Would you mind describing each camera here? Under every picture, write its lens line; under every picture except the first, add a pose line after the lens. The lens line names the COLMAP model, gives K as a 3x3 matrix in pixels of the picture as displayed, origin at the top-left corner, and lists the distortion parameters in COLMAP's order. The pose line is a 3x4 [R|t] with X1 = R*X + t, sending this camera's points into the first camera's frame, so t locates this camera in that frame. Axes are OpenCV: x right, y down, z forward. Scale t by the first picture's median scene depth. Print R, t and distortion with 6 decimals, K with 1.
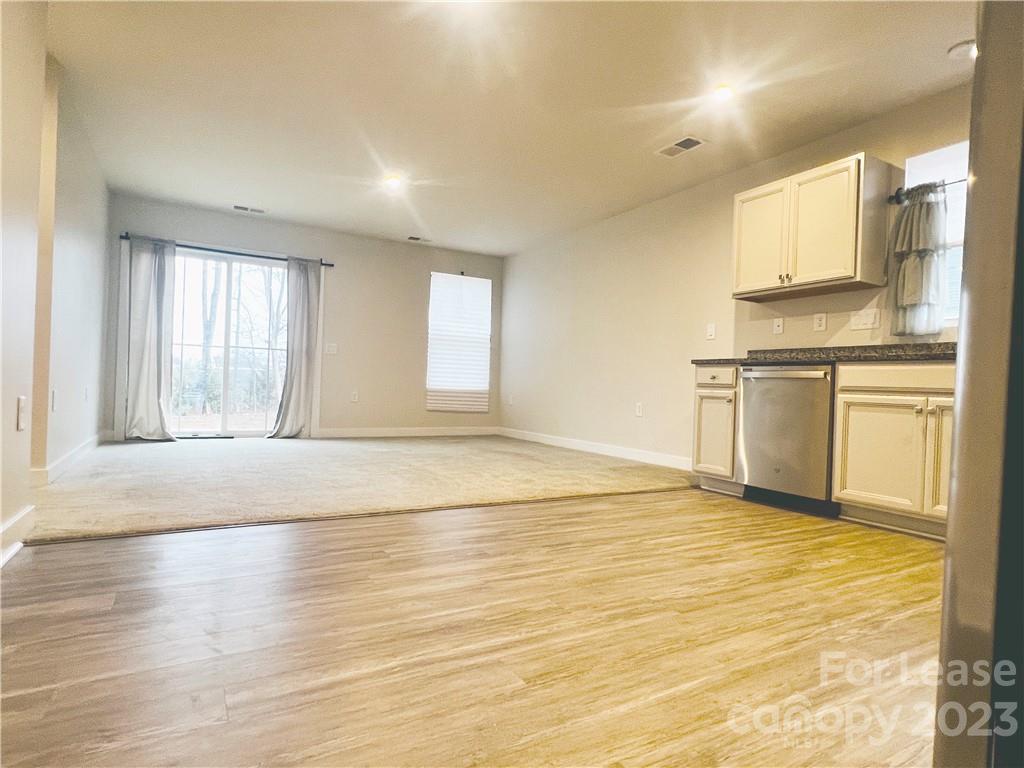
lens RADIAL K [[564.7, 0, 514.3], [0, 564.7, 387.6], [0, 0, 1]] dist [-0.000458, 0.000909]
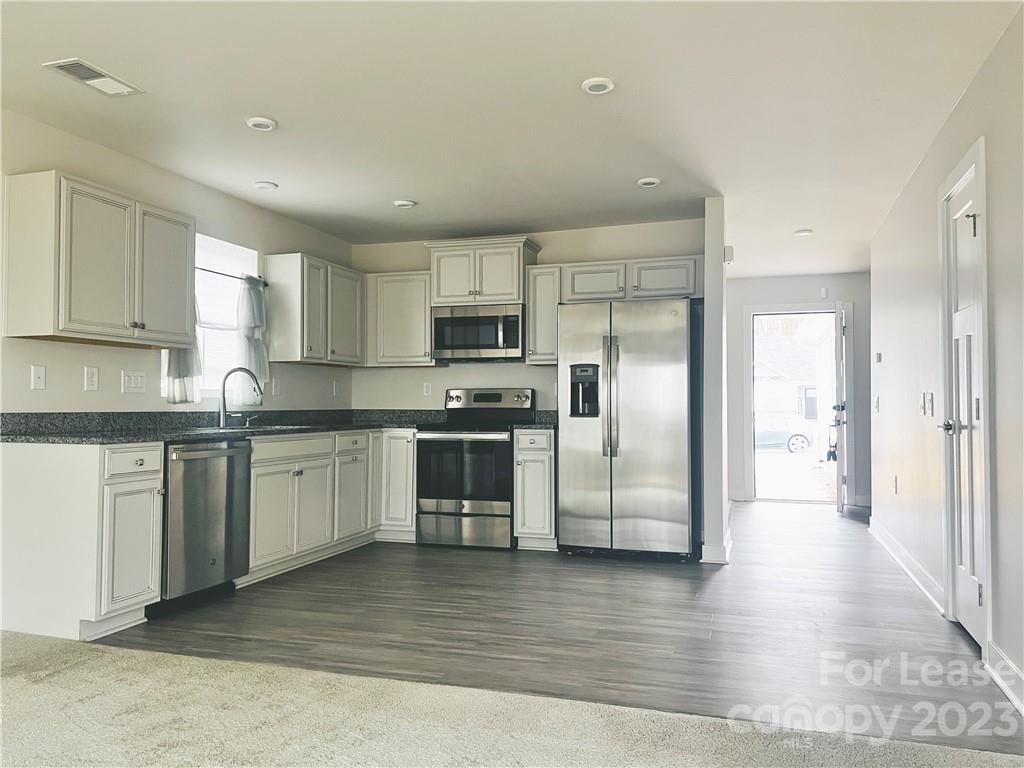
lens RADIAL K [[777.0, 0, 515.8], [0, 777.0, 380.3], [0, 0, 1]] dist [0.067647, -0.000558]
pose [[-0.672306, -0.018659, 0.740038, -1.041311], [-0.028503, 0.999593, -0.000691, -0.206540], [-0.739724, -0.021558, -0.672564, 2.062918]]
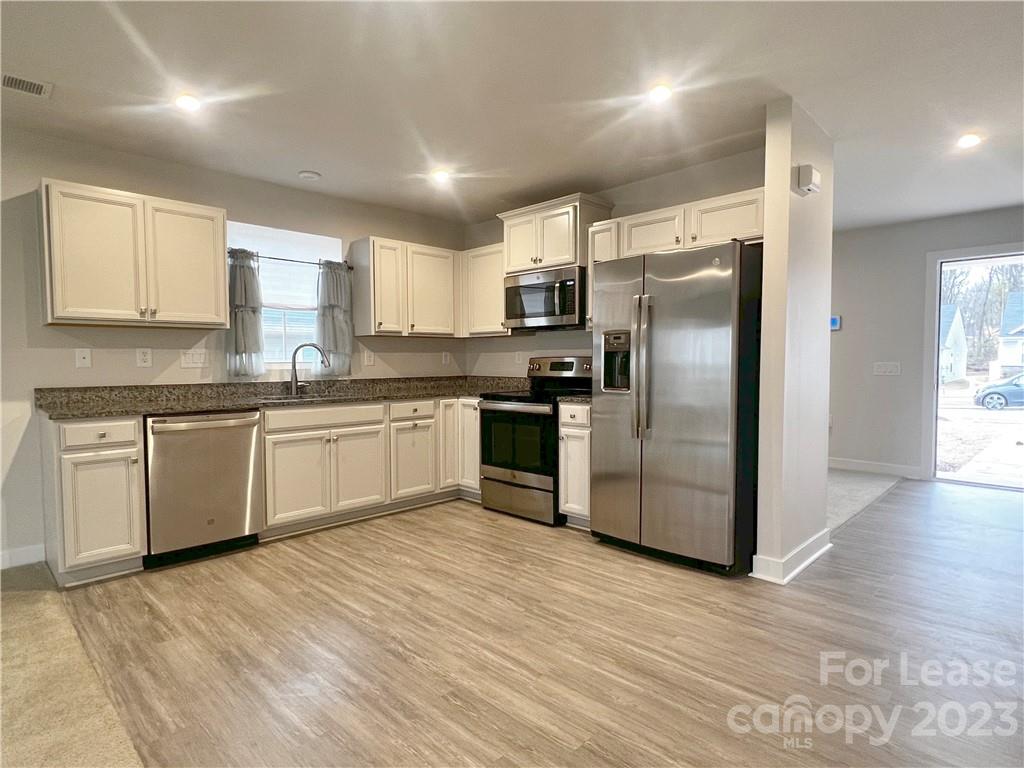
lens RADIAL K [[564.7, 0, 514.3], [0, 564.7, 387.6], [0, 0, 1]] dist [-0.000458, 0.000909]
pose [[-0.260342, -0.085353, 0.961736, -0.816492], [-0.004888, 0.996189, 0.087087, -0.238592], [-0.965504, 0.017971, -0.259767, 1.038388]]
